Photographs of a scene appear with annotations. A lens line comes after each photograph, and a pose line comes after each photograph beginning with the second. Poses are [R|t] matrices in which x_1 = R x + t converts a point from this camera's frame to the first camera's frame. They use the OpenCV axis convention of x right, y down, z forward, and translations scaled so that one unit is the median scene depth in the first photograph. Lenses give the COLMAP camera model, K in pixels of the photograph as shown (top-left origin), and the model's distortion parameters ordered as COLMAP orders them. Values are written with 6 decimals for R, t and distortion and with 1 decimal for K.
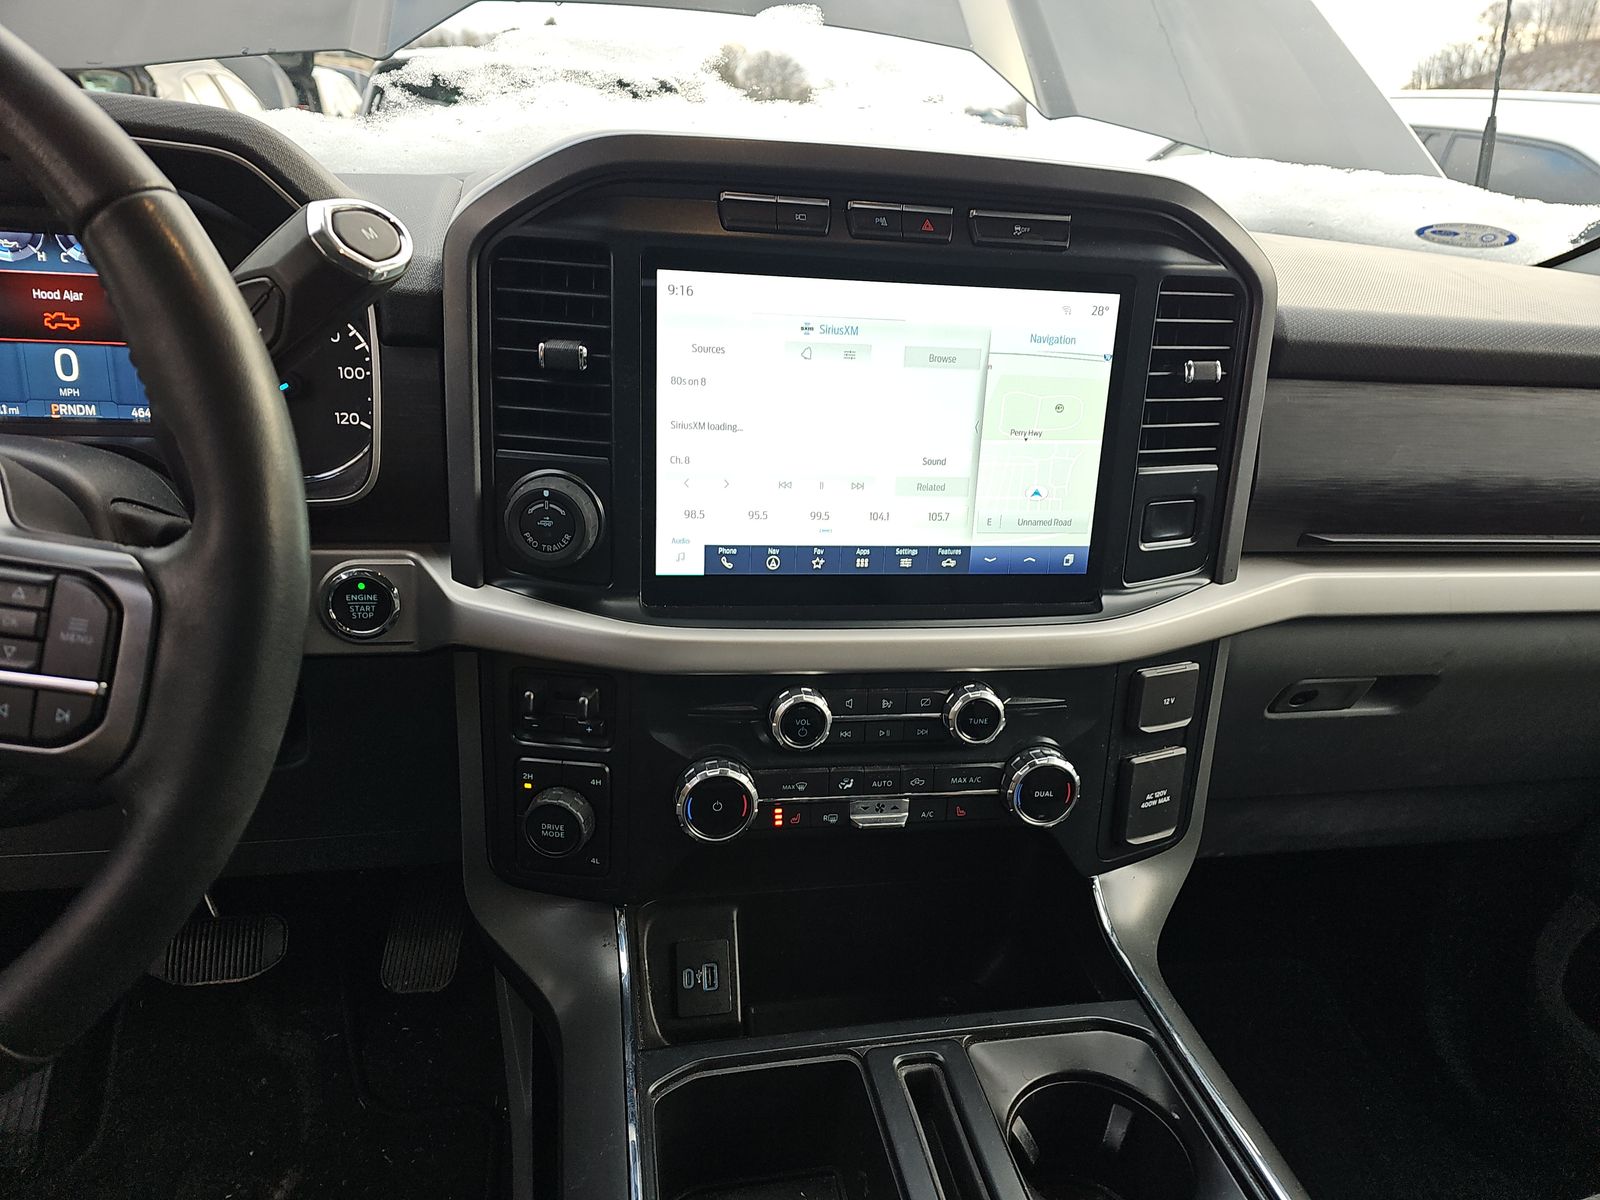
lens RADIAL K [[983.5, 0, 797.8], [0, 983.5, 605.4], [0, 0, 1]] dist [0.087983, -0.092612]
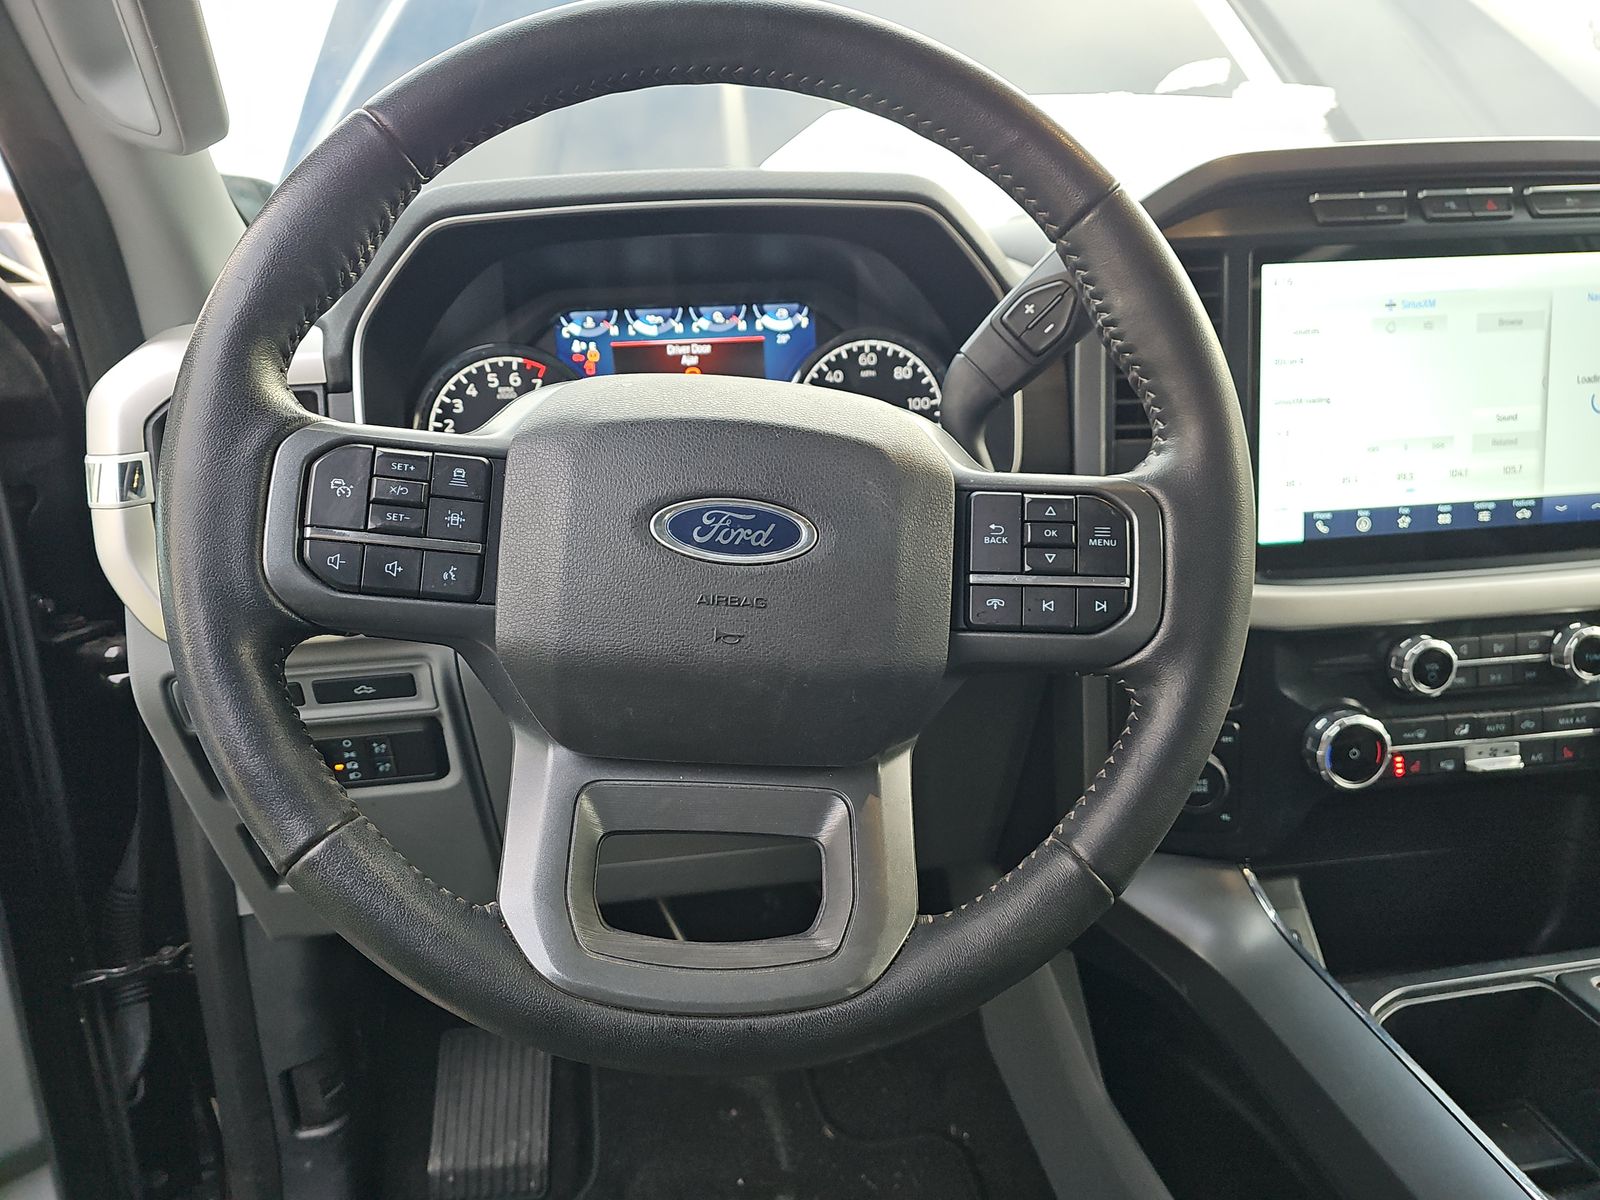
lens RADIAL K [[983.5, 0, 797.8], [0, 983.5, 605.4], [0, 0, 1]] dist [0.087983, -0.092612]
pose [[0.992400, -0.082721, -0.091101, -0.536820], [0.073453, 0.992195, -0.100768, 0.106898], [0.098726, 0.093310, 0.990730, -0.124458]]
